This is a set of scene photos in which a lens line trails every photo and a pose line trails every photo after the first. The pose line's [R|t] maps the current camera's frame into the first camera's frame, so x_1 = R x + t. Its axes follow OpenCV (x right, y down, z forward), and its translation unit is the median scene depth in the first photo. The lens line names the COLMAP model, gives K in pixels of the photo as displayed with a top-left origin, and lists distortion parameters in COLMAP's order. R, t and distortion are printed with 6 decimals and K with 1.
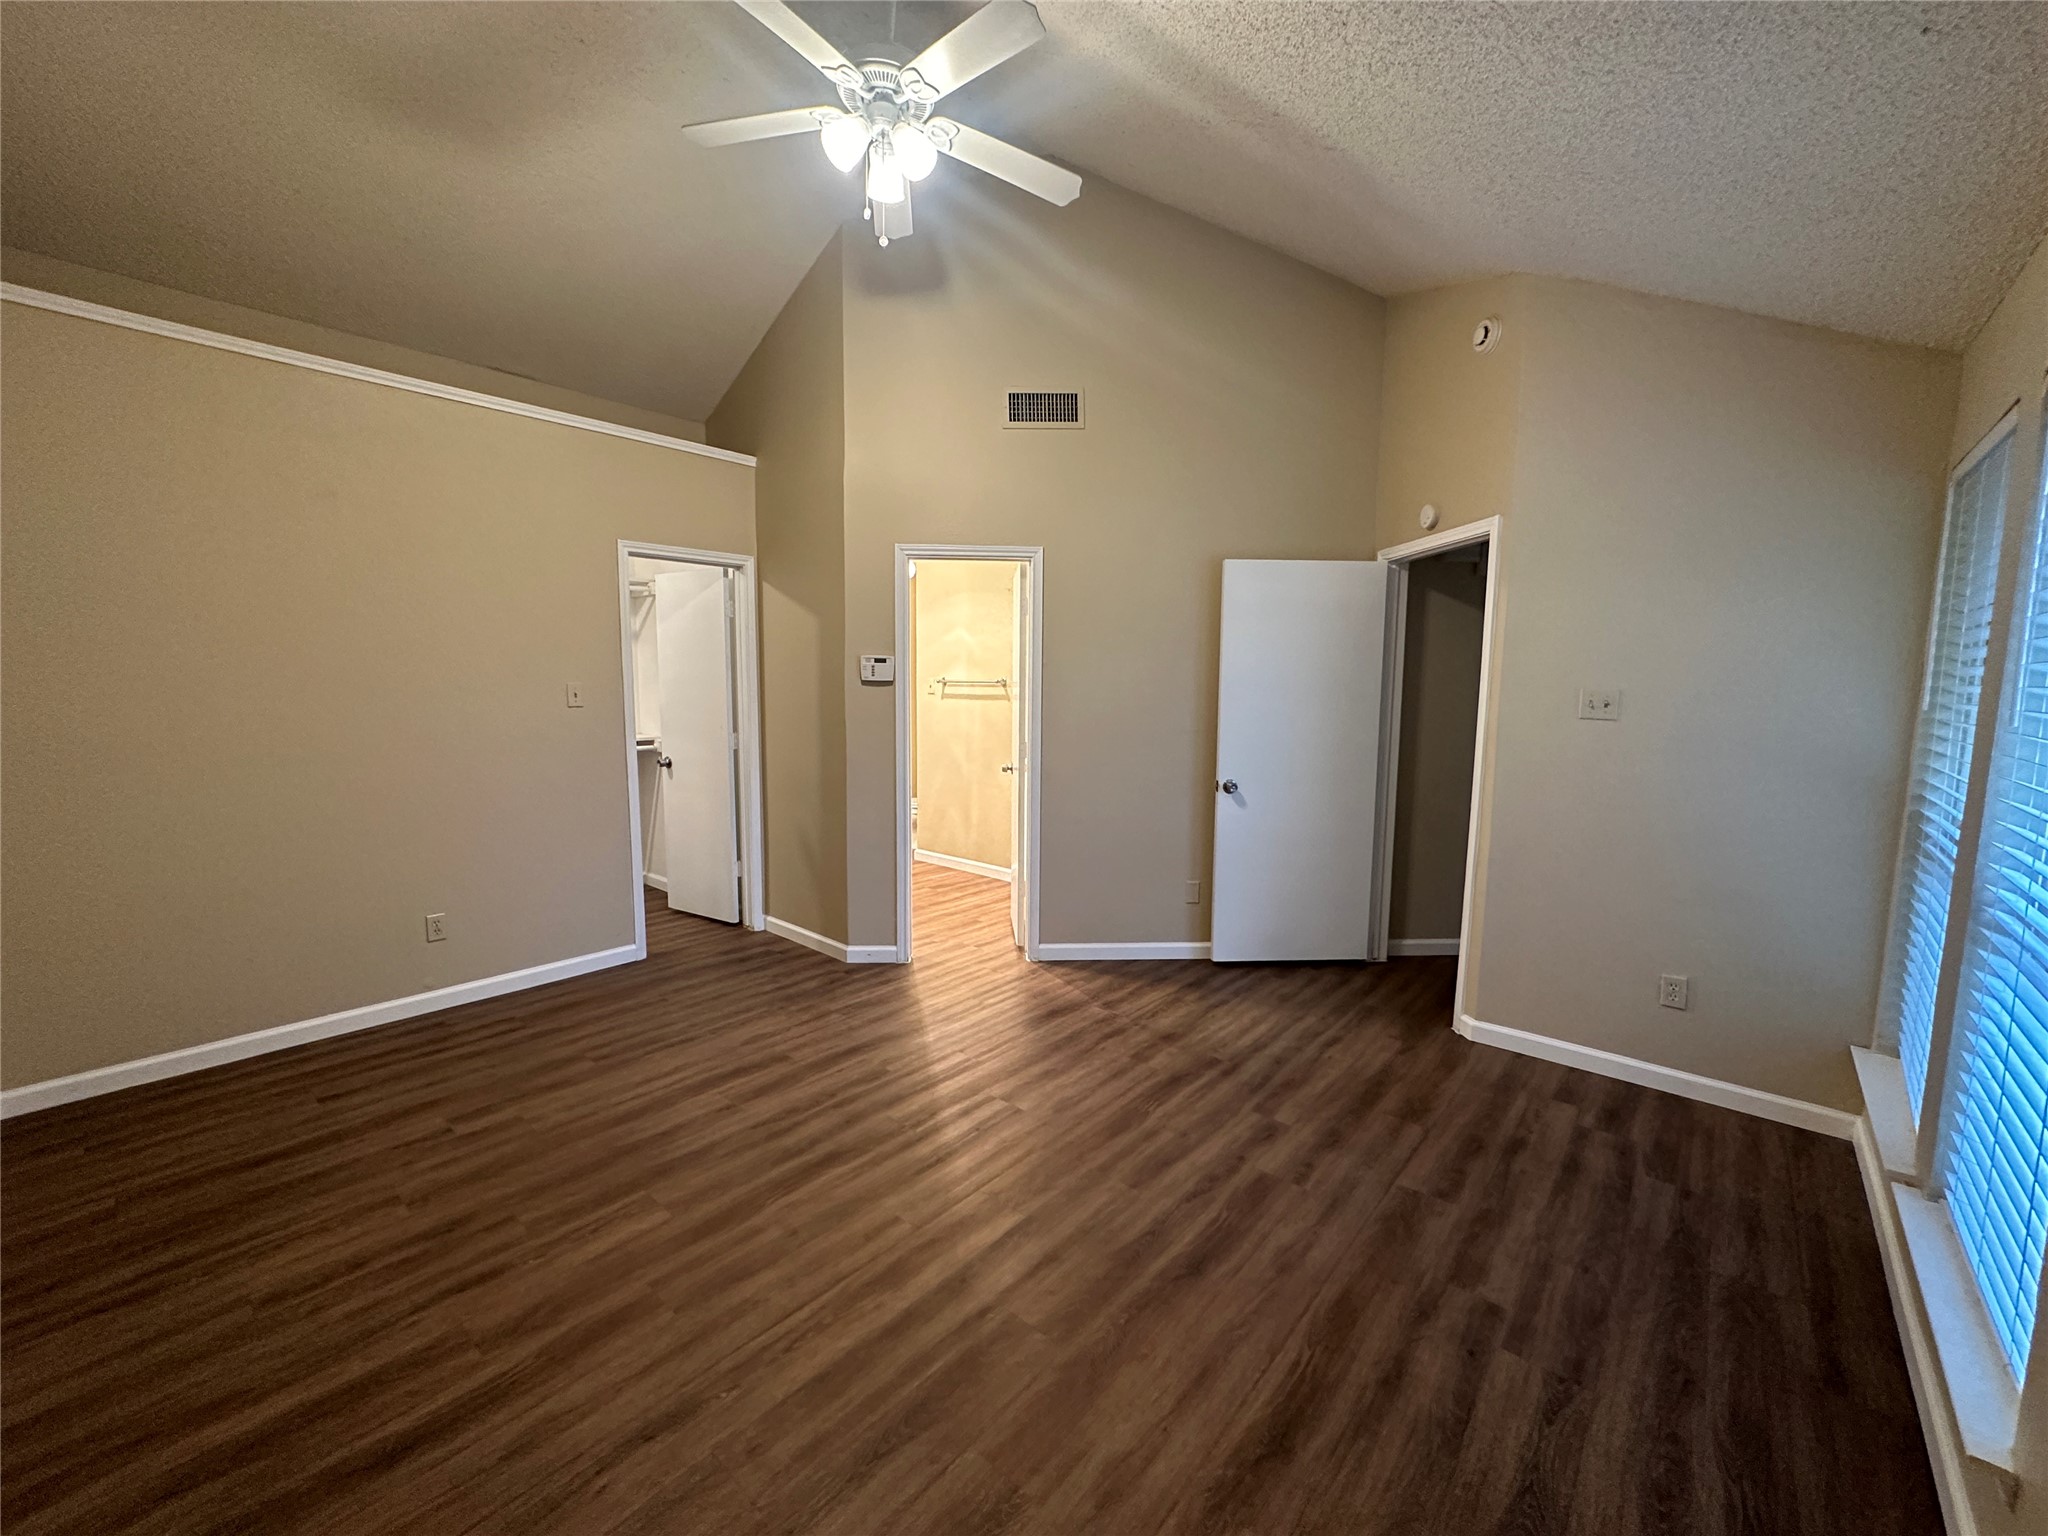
lens RADIAL K [[812.4, 0, 1029.0], [0, 812.4, 769.1], [0, 0, 1]] dist [-0.004065, 0.000773]
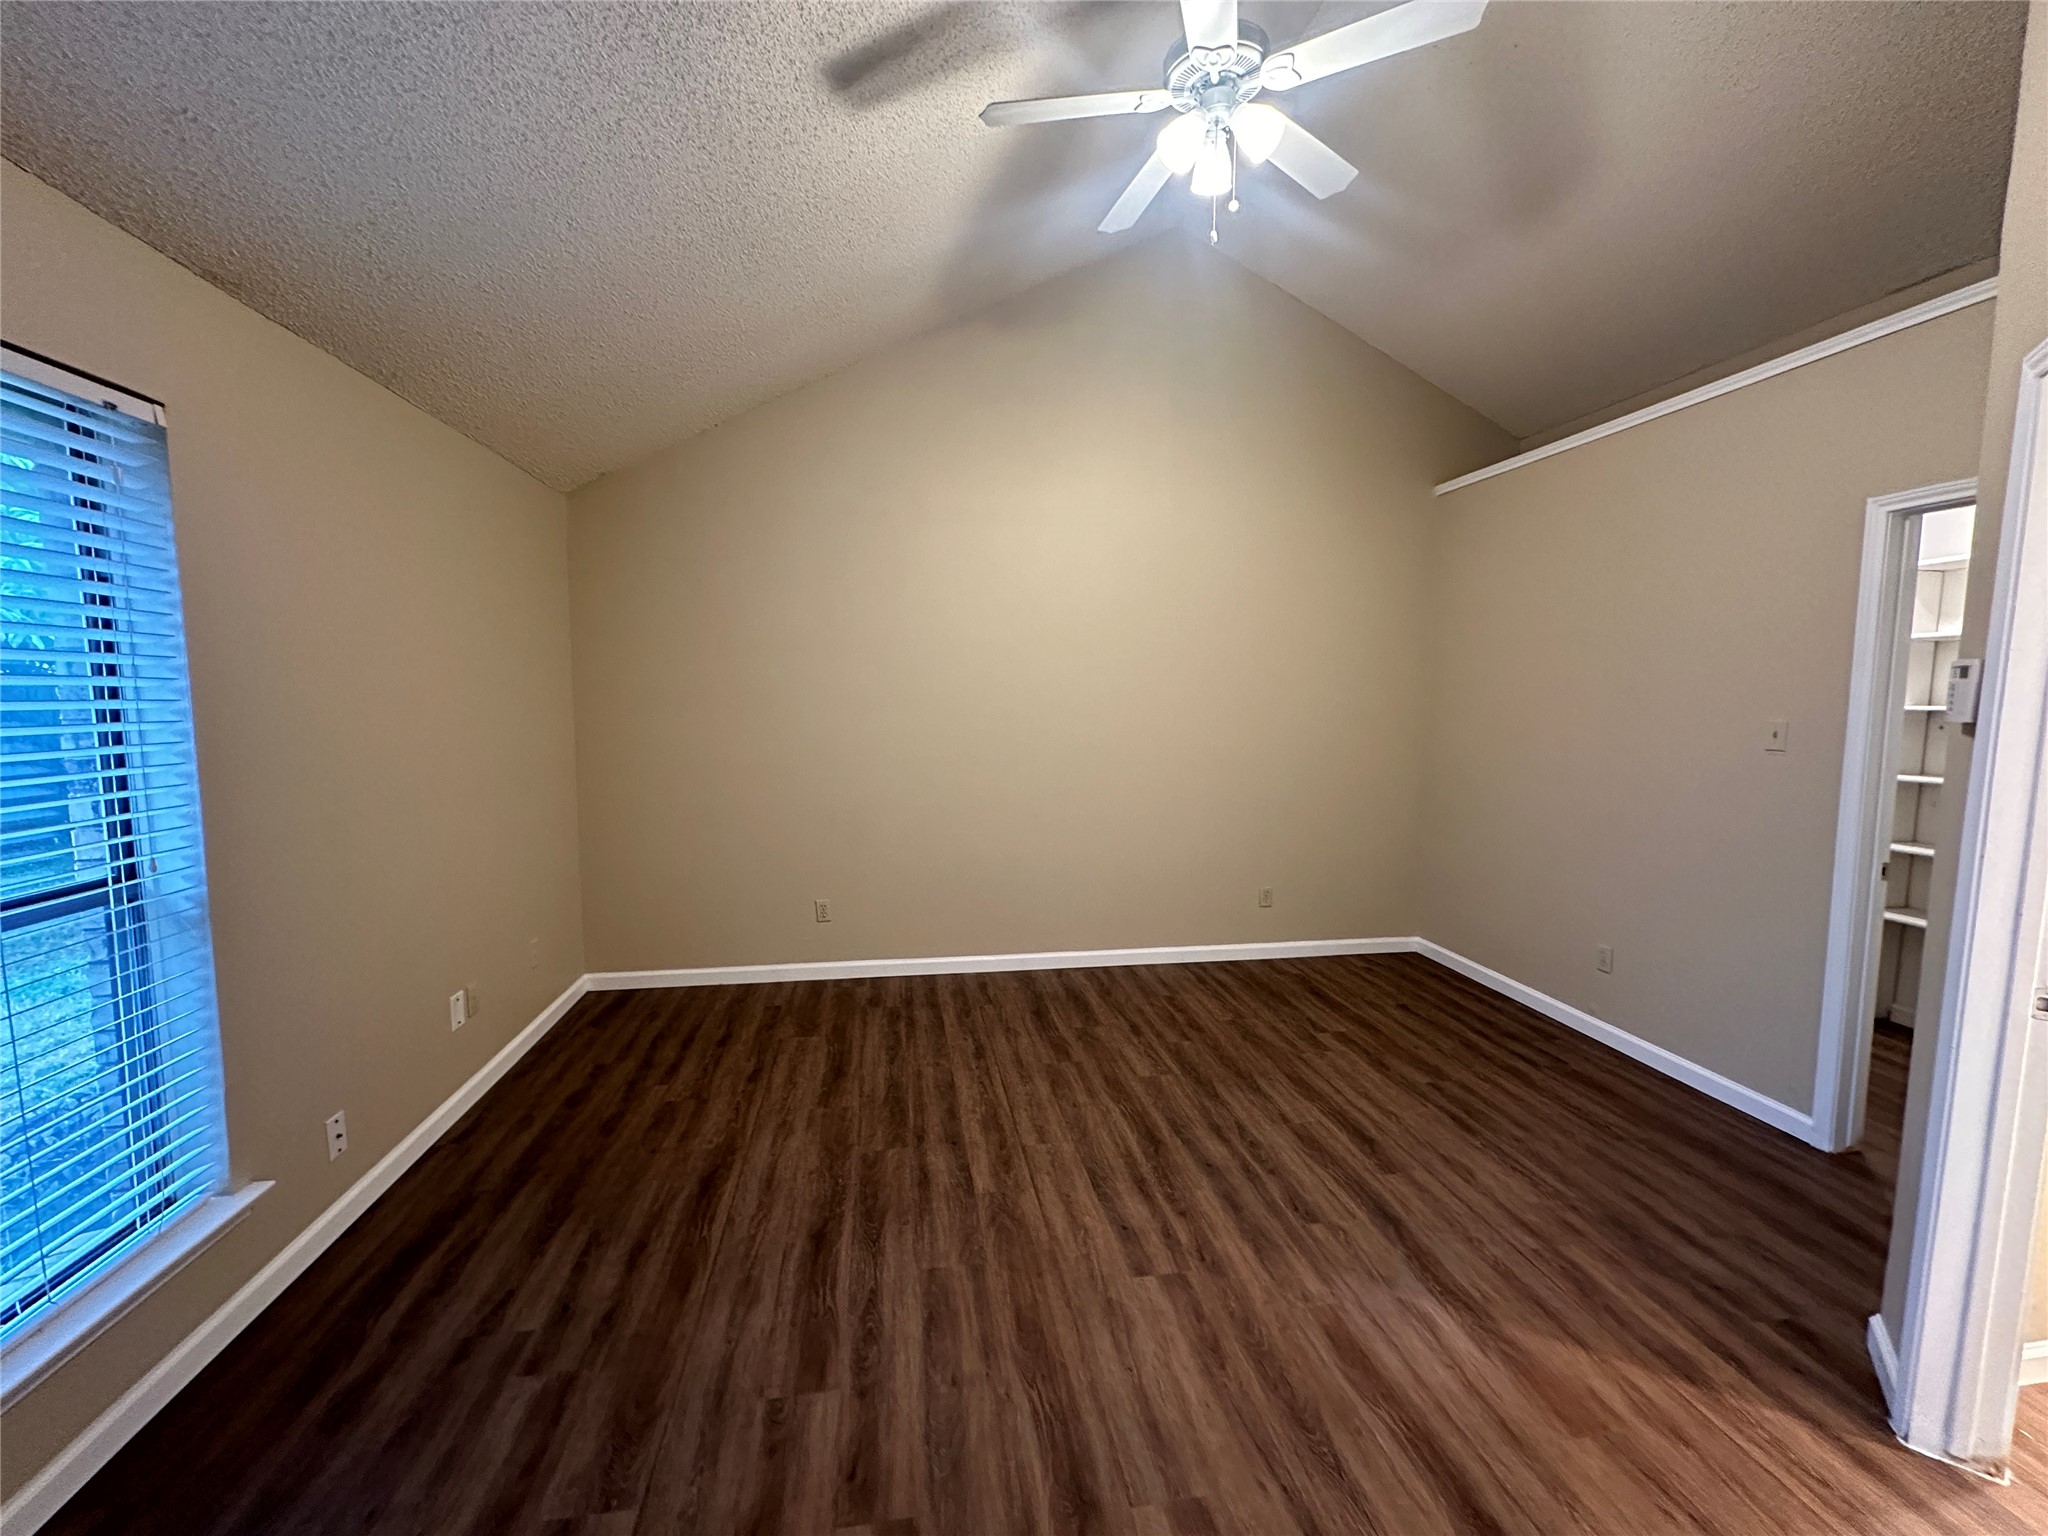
lens RADIAL K [[812.4, 0, 1016.1], [0, 812.4, 764.6], [0, 0, 1]] dist [-0.004065, 0.000773]
pose [[-0.646133, 0.053352, -0.761358, 0.675378], [-0.097378, 0.983638, 0.151569, -0.166866], [0.756987, 0.172073, -0.630366, 1.443737]]
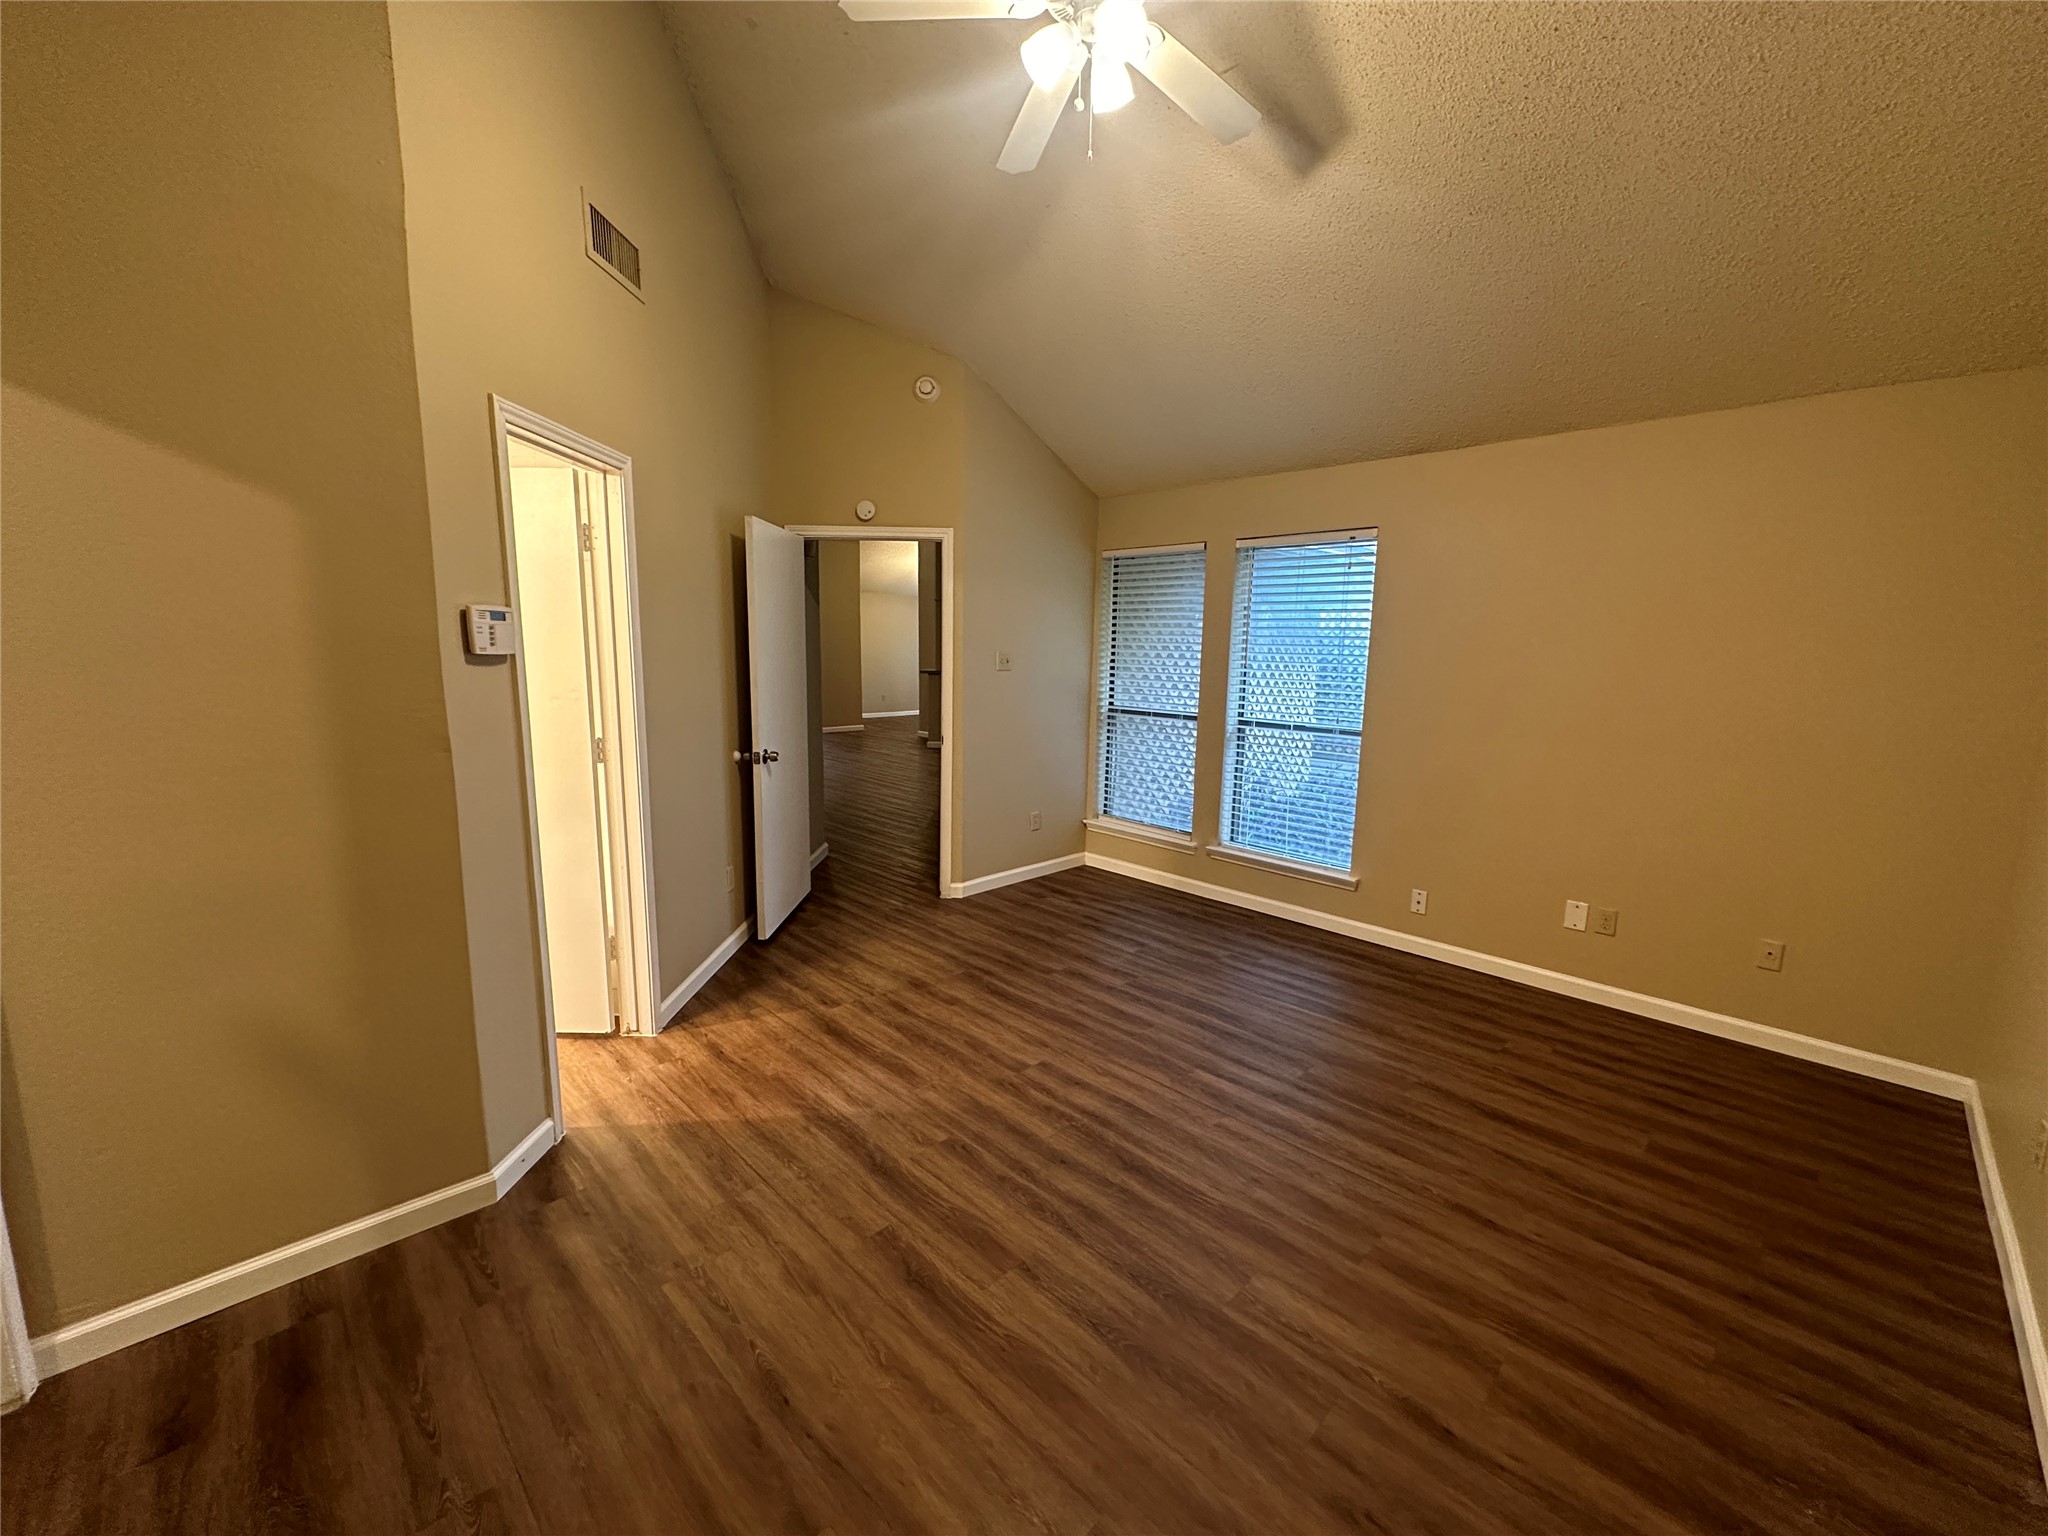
lens RADIAL K [[812.4, 0, 1011.7], [0, 812.4, 771.8], [0, 0, 1]] dist [-0.004065, 0.000773]
pose [[0.088201, -0.167238, 0.981963, -1.092408], [0.096989, 0.982563, 0.158629, -0.136484], [-0.991370, 0.081248, 0.102884, 0.993631]]
